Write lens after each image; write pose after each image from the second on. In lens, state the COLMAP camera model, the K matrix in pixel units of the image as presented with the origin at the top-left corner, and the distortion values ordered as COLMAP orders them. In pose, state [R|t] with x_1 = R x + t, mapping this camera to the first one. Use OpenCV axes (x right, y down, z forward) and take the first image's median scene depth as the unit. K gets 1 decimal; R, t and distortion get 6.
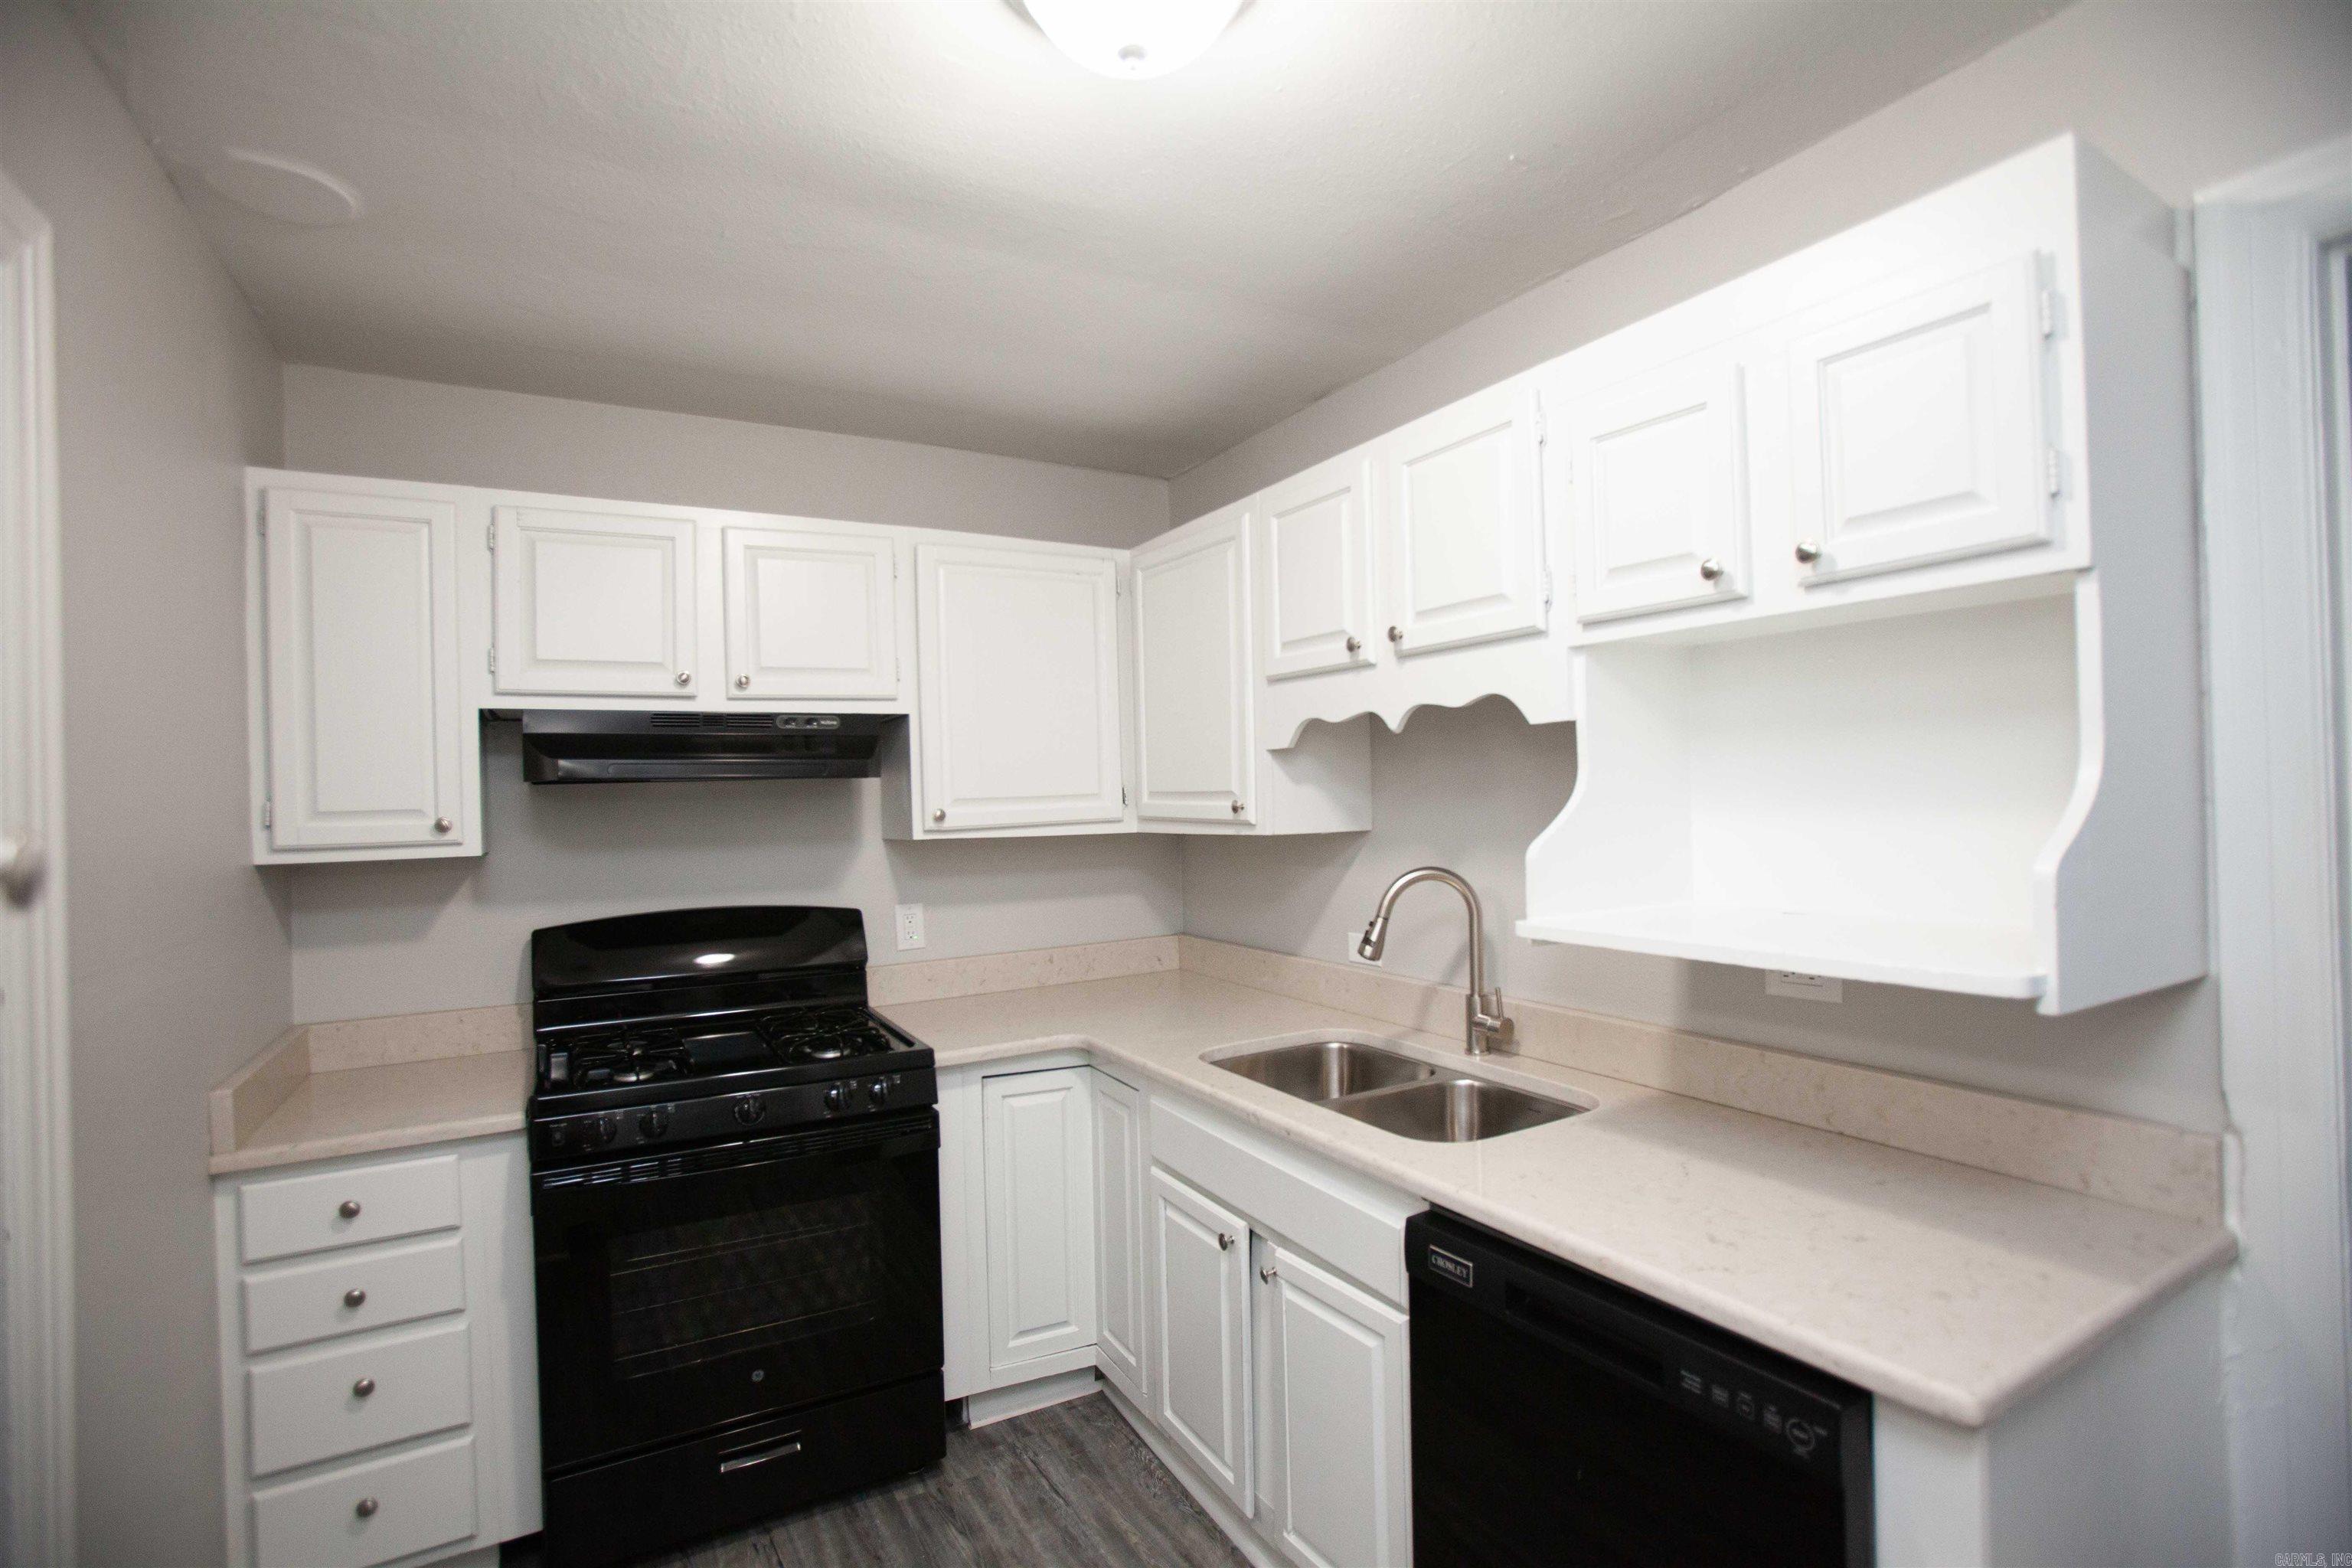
lens RADIAL K [[1095.8, 0, 1155.8], [0, 1095.8, 793.3], [0, 0, 1]] dist [-0.067267, 0.030682]
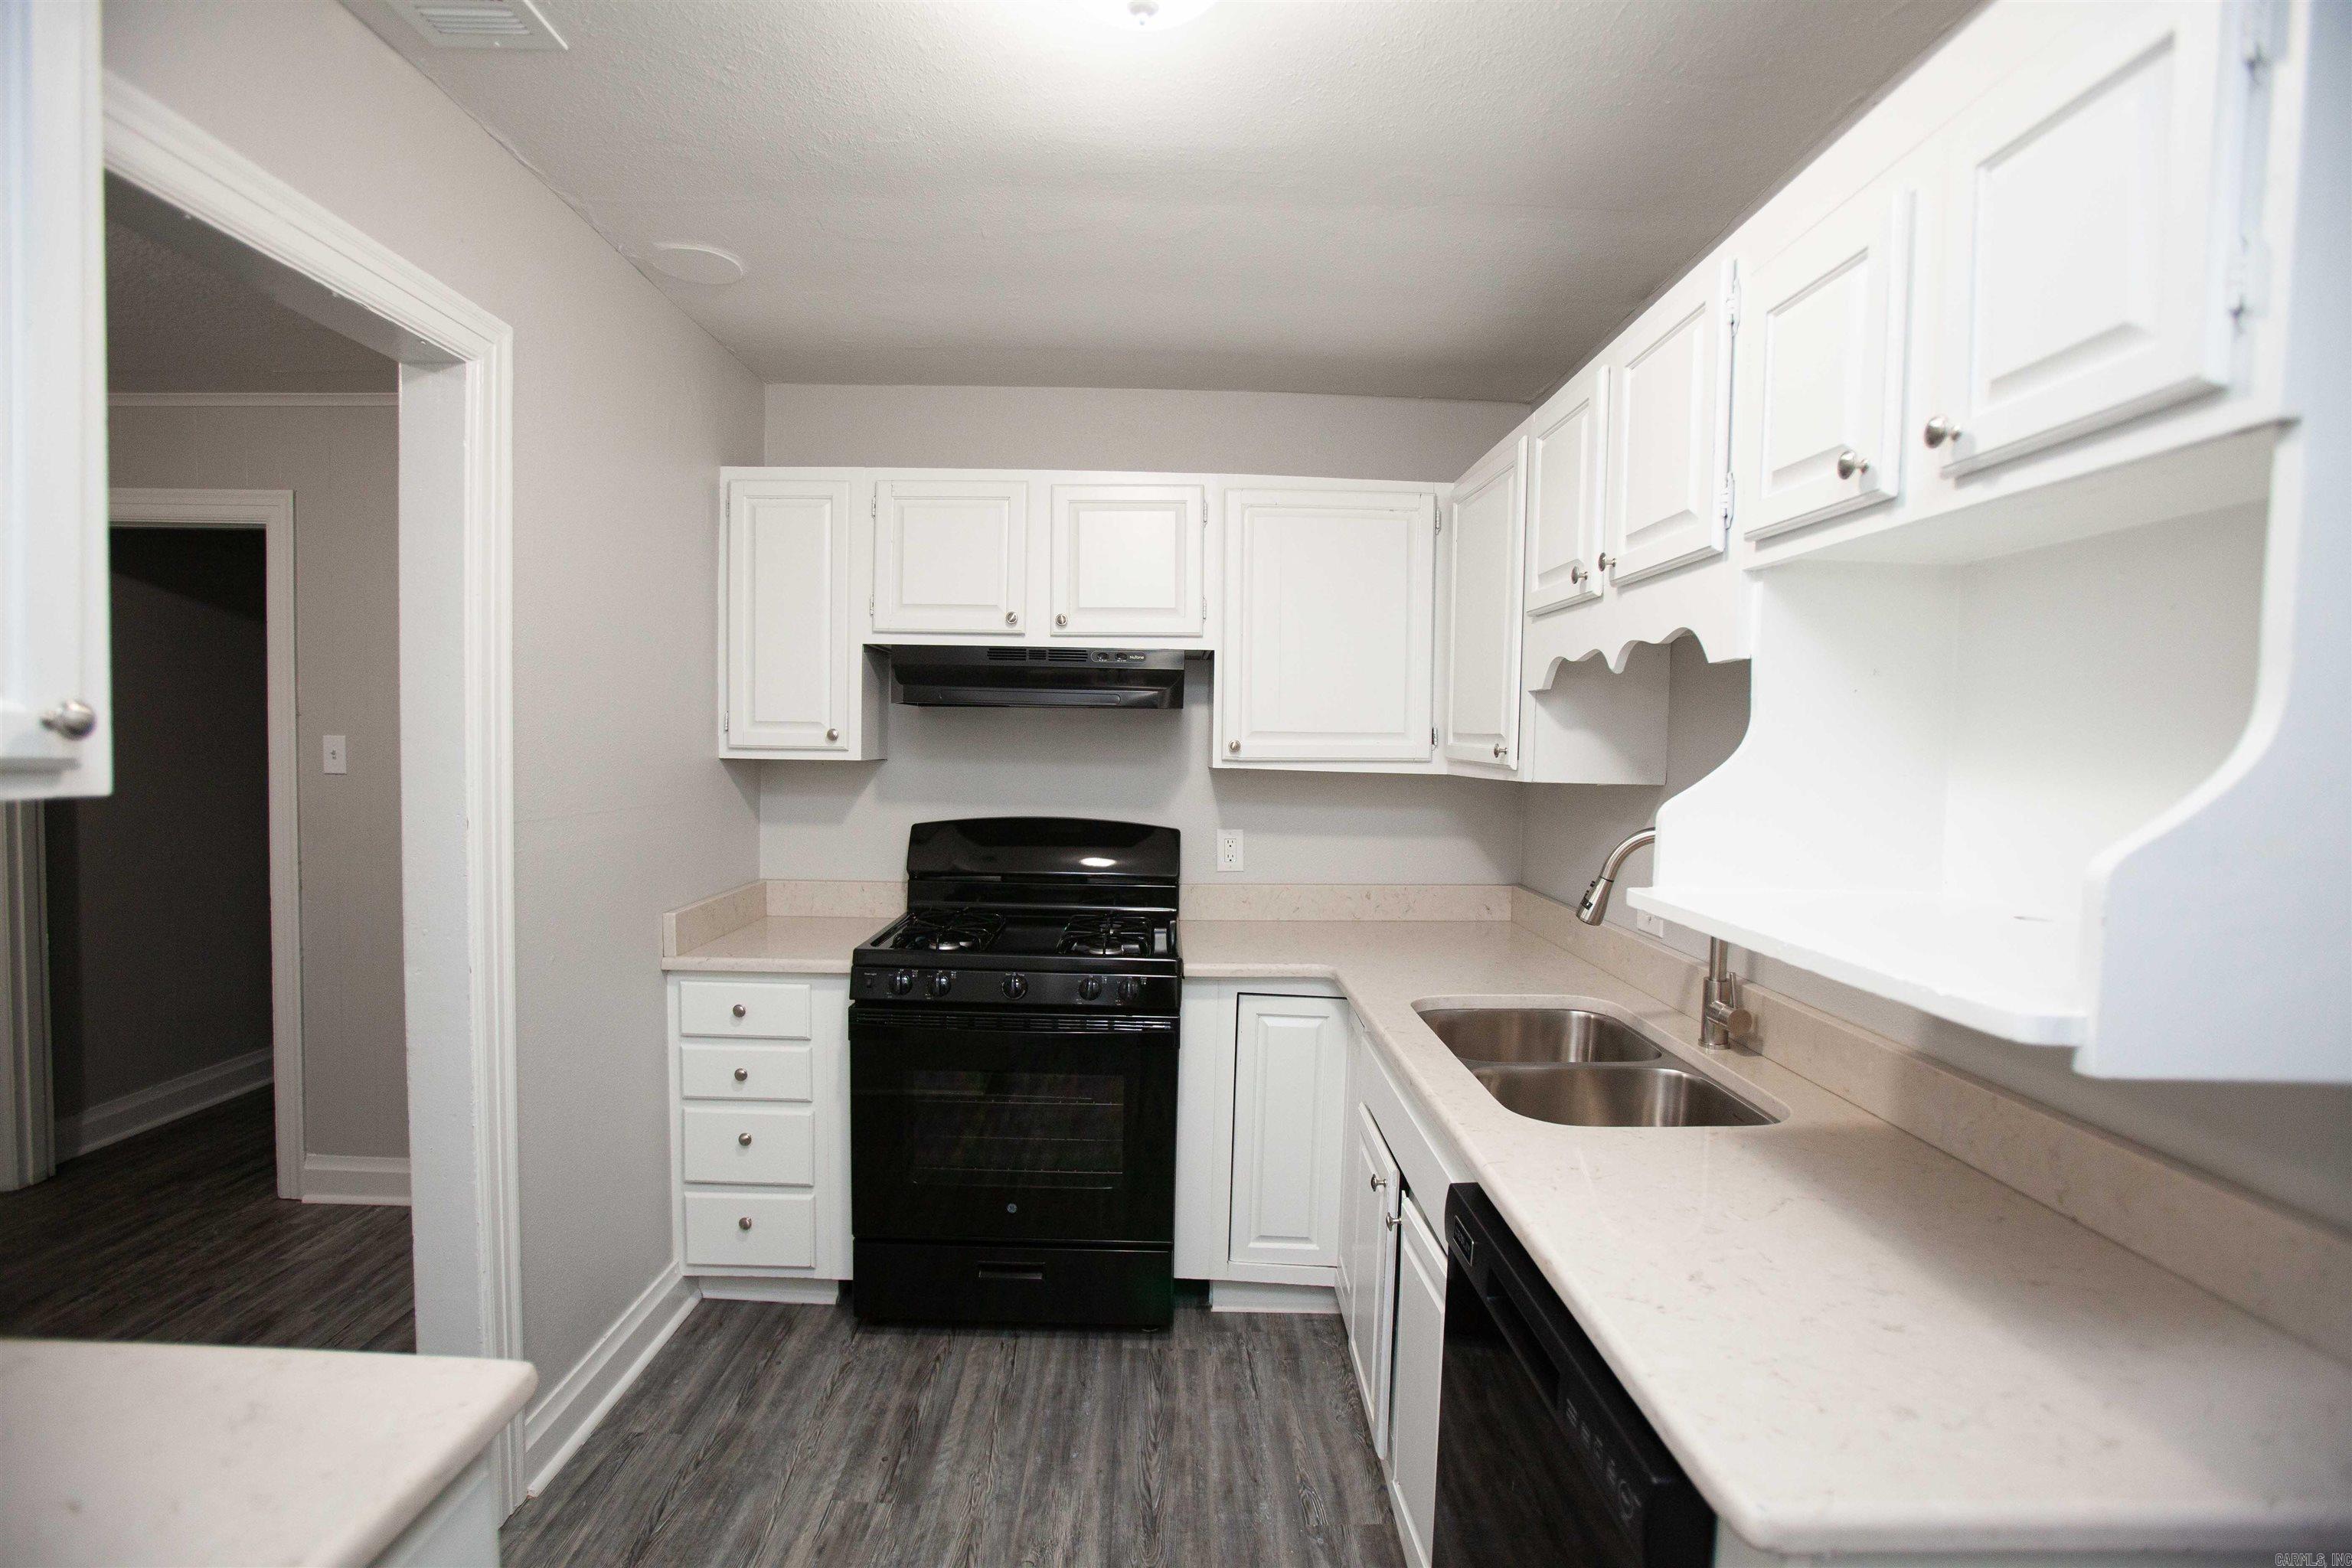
lens RADIAL K [[1088.5, 0, 1165.1], [0, 1088.5, 792.7], [0, 0, 1]] dist [-0.073621, 0.030705]
pose [[0.874734, 0.065280, -0.480186, 0.304099], [-0.039532, 0.997195, 0.063552, 0.000777], [0.482988, -0.036608, 0.874862, 0.049415]]
